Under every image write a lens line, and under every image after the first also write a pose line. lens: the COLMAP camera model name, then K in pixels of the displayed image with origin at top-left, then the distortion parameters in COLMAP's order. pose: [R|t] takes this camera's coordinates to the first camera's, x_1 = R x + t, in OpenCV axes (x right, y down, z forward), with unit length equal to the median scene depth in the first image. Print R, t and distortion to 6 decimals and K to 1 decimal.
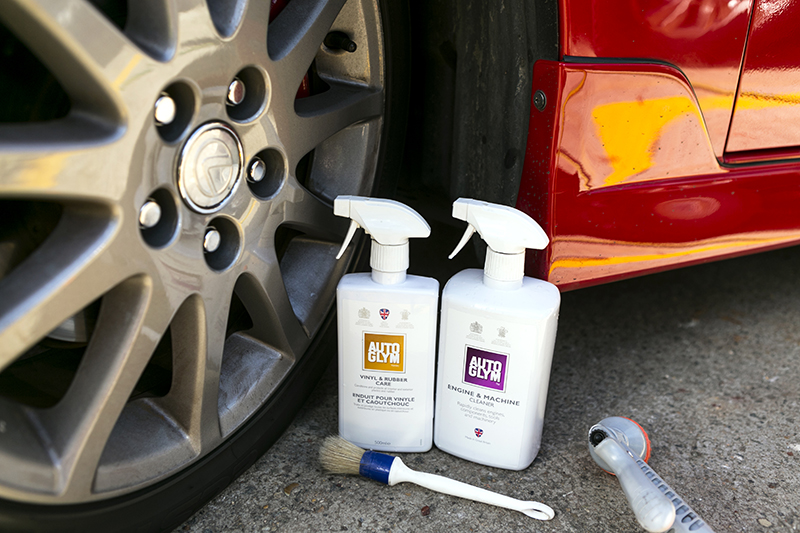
lens RADIAL K [[677.9, 0, 400.0], [0, 677.9, 266.5], [0, 0, 1]] dist [-0.000934, 0.002225]
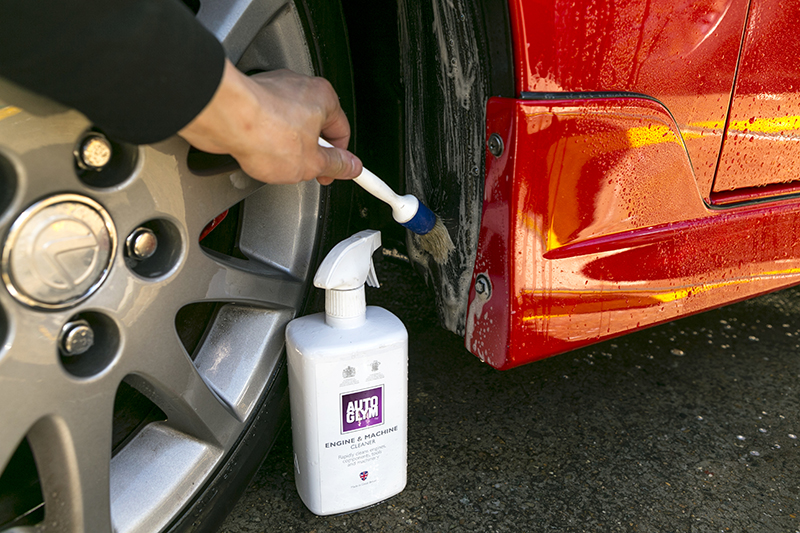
lens RADIAL K [[600.6, 0, 400.0], [0, 600.6, 266.5], [0, 0, 1]] dist [-0.000132, -0.001305]
pose [[0.999670, -0.025635, -0.001737, 0.070017], [0.025619, 0.999635, -0.008554, -0.076097], [0.001955, 0.008507, 0.999962, 0.214486]]
